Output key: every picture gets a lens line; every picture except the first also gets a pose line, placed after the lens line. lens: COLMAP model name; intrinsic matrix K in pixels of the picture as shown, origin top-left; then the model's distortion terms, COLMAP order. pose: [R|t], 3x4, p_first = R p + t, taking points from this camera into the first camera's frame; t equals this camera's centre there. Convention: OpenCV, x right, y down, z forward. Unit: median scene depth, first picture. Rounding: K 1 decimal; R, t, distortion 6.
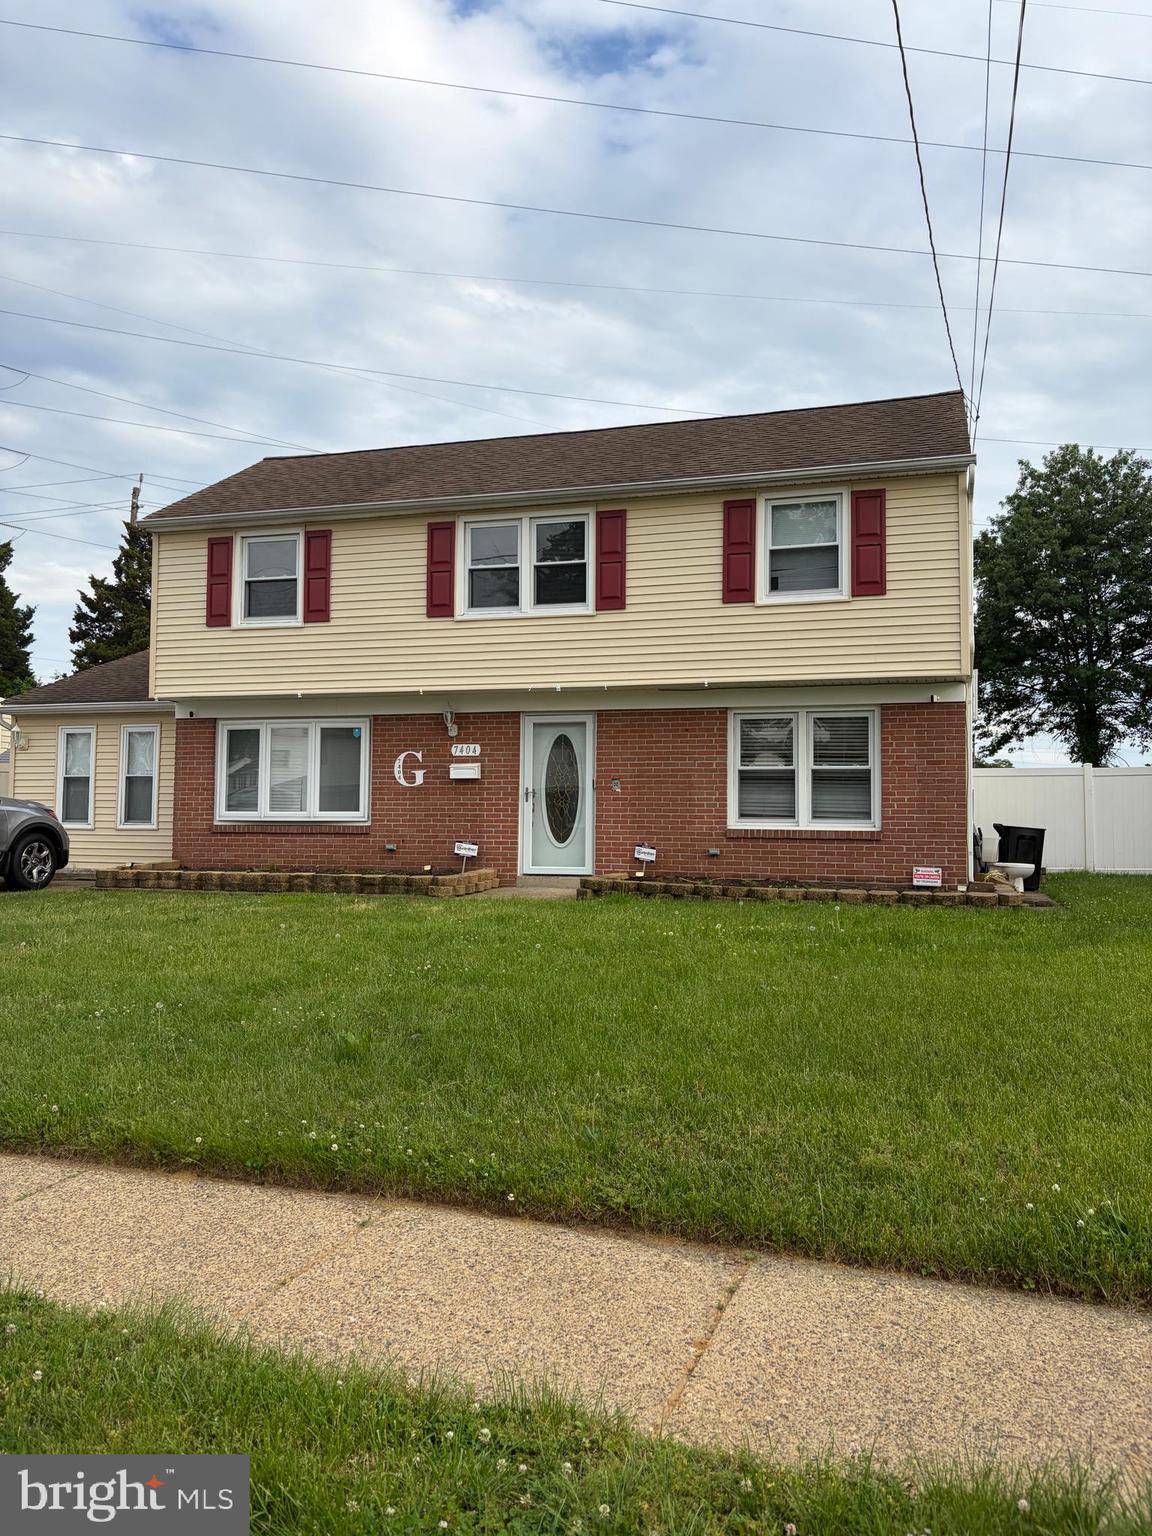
lens RADIAL K [[1189.4, 0, 574.4], [0, 1189.4, 758.2], [0, 0, 1]] dist [0.040270, -0.002765]
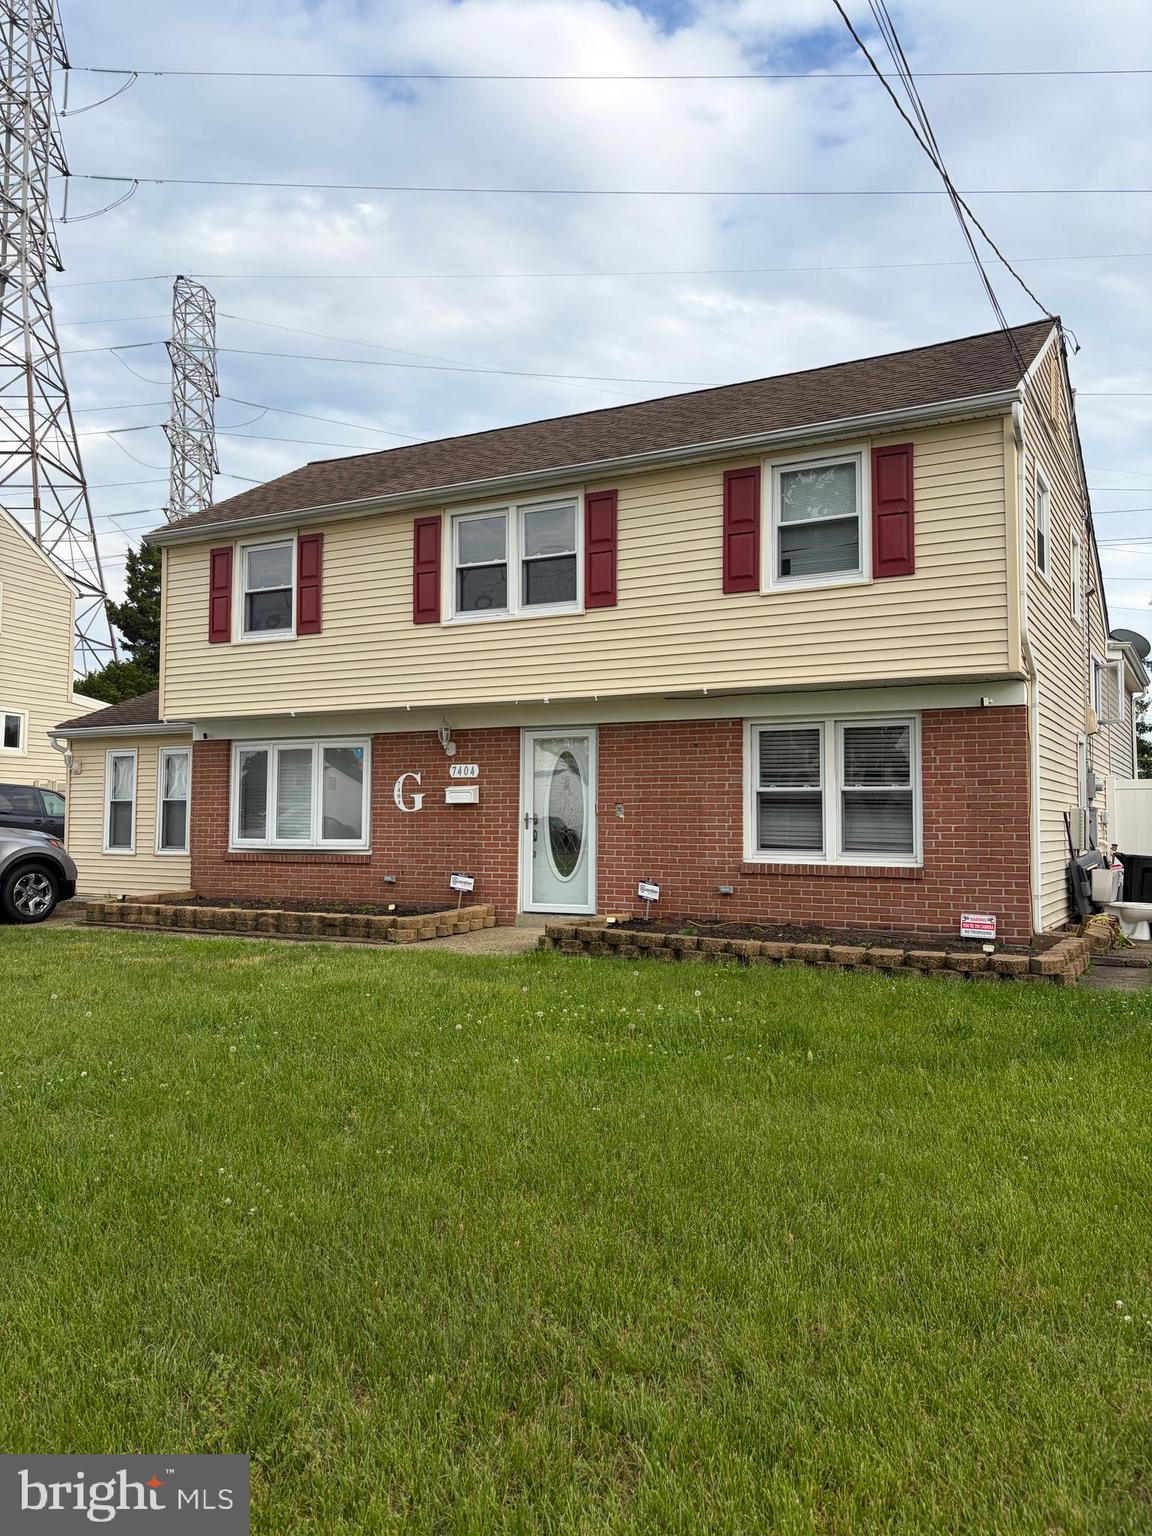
lens RADIAL K [[1176.5, 0, 577.2], [0, 1176.5, 749.1], [0, 0, 1]] dist [0.045370, -0.058407]
pose [[0.978348, -0.016889, -0.206278, 0.178636], [0.014680, 0.999817, -0.012236, -0.011546], [0.206447, 0.008943, 0.978417, 0.157618]]
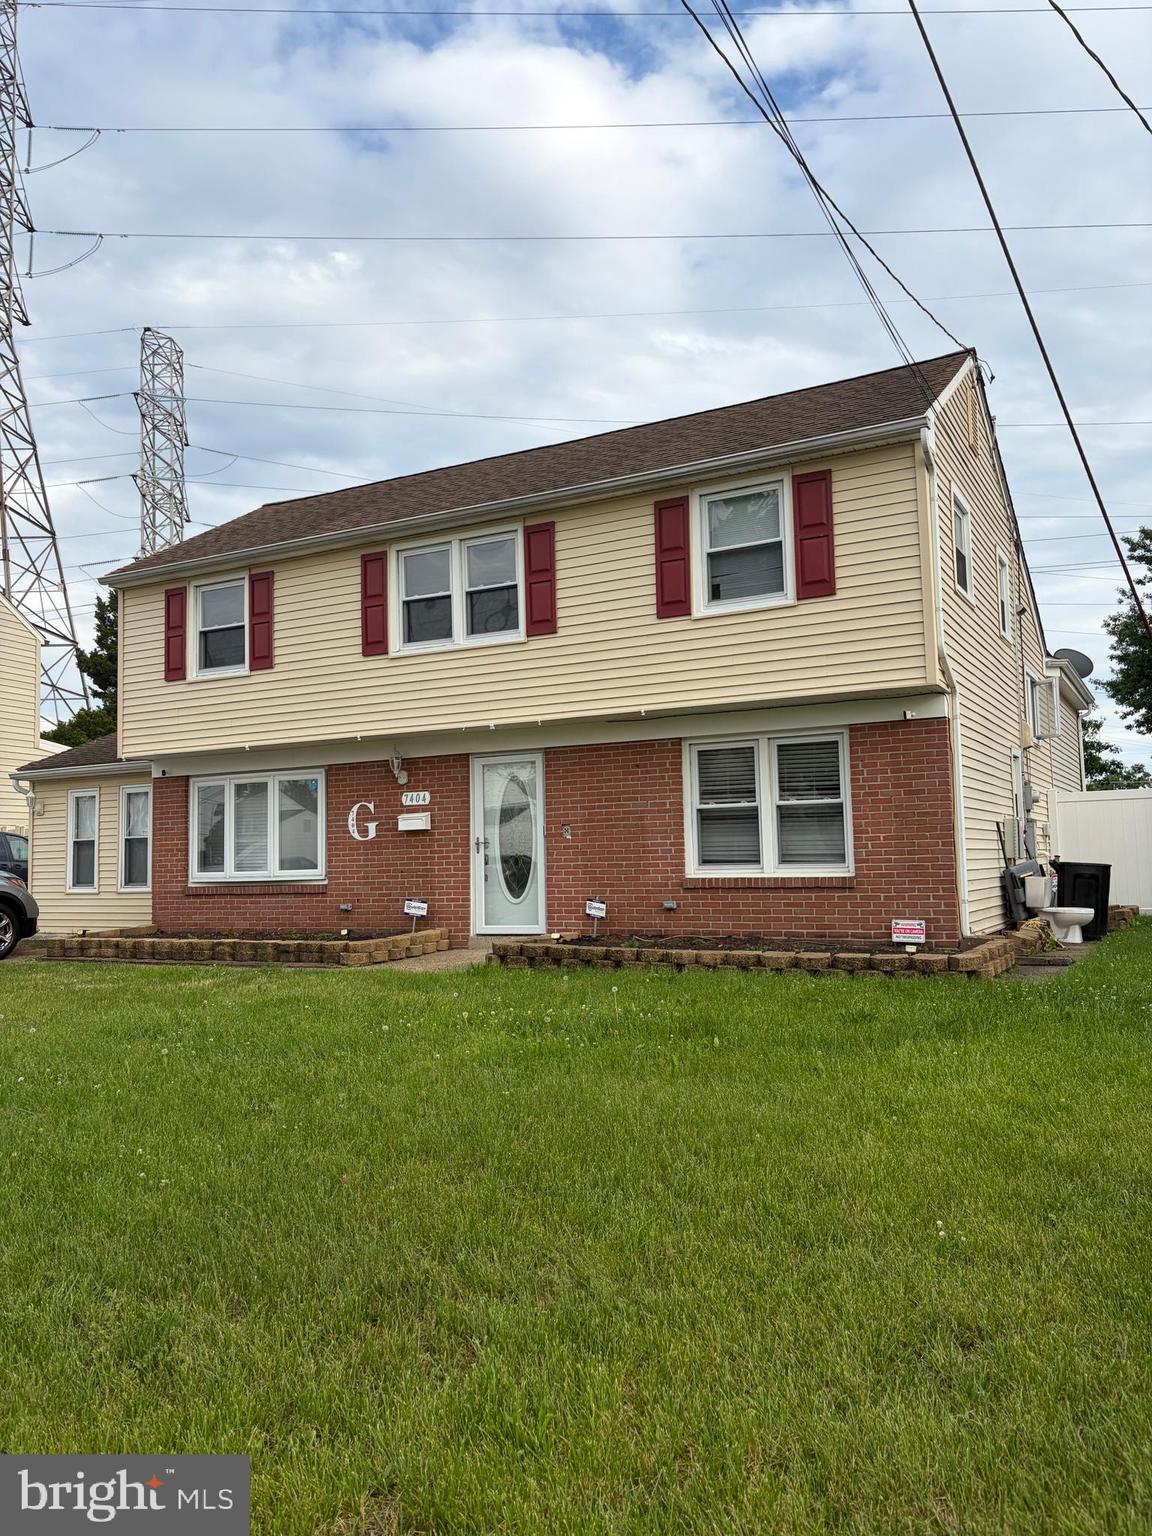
lens RADIAL K [[1175.7, 0, 575.9], [0, 1175.7, 757.2], [0, 0, 1]] dist [0.040884, -0.053411]
pose [[0.980717, -0.048164, -0.189406, 0.207216], [0.041819, 0.998427, -0.037355, 0.000331], [0.190907, 0.028714, 0.981188, 0.139526]]
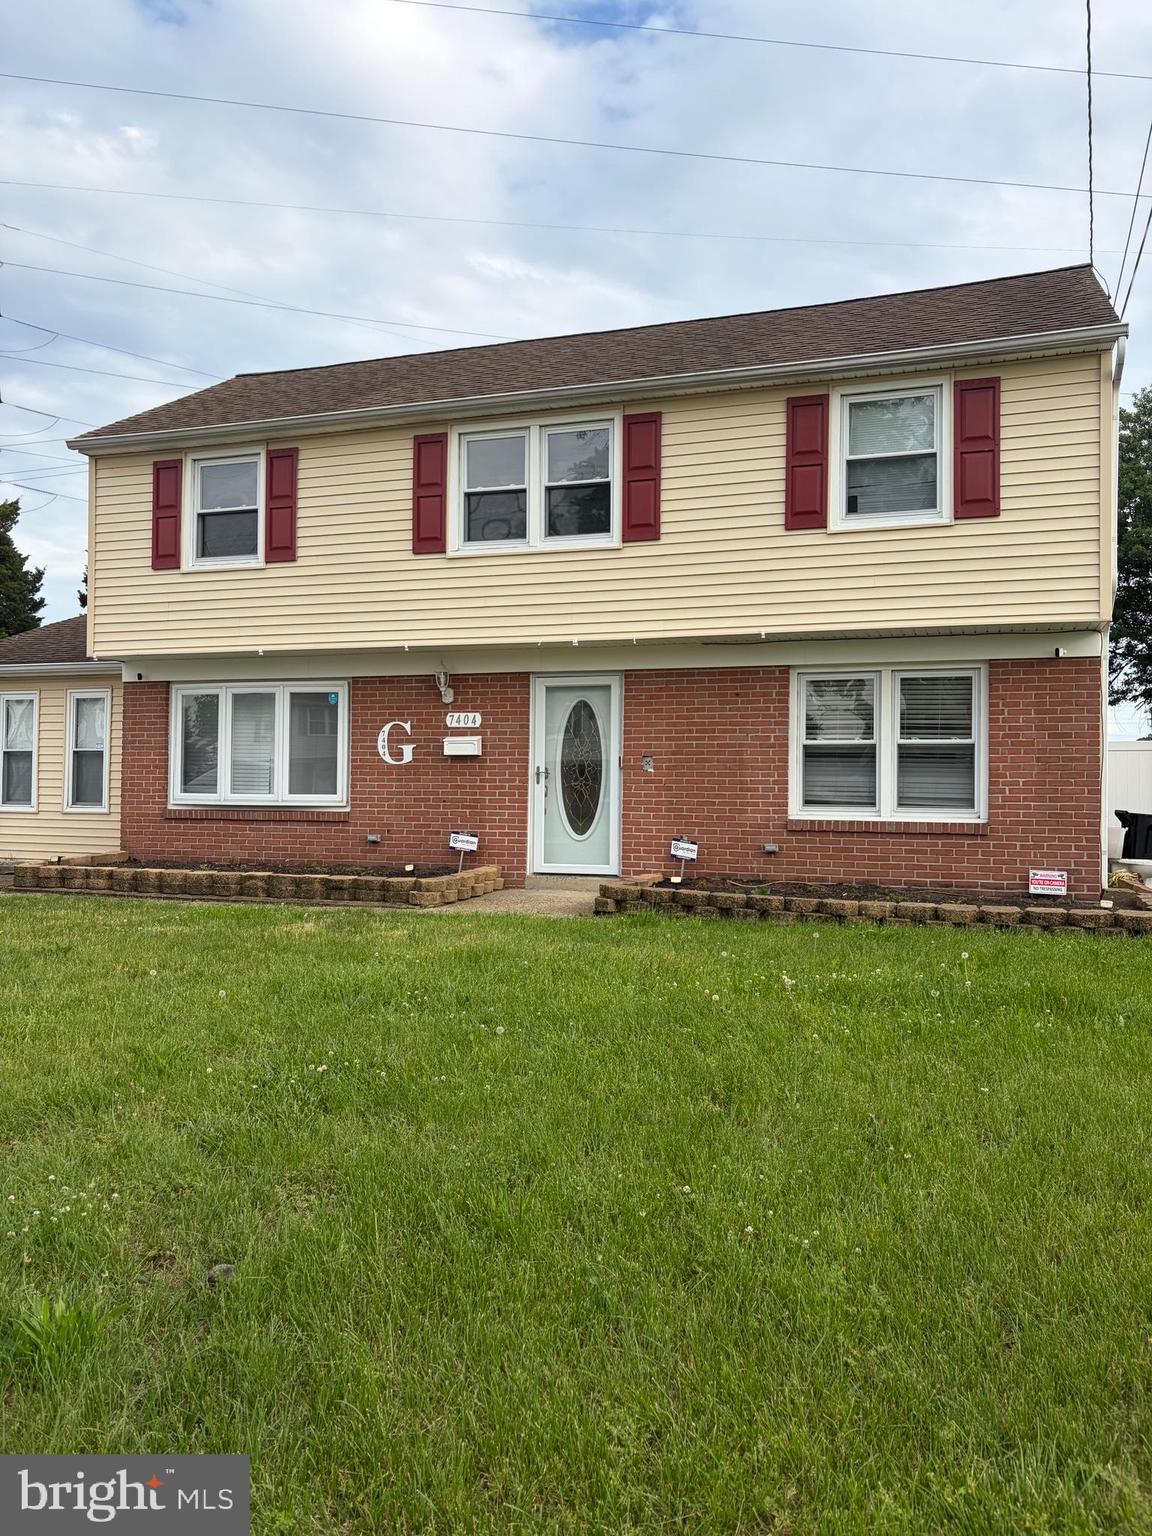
lens RADIAL K [[1190.6, 0, 578.0], [0, 1190.6, 774.3], [0, 0, 1]] dist [0.050879, -0.199173]
pose [[0.999325, 0.001334, -0.036714, 0.016941], [0.000082, 0.999257, 0.038542, -0.001000], [0.036738, -0.038519, 0.998582, 0.195374]]
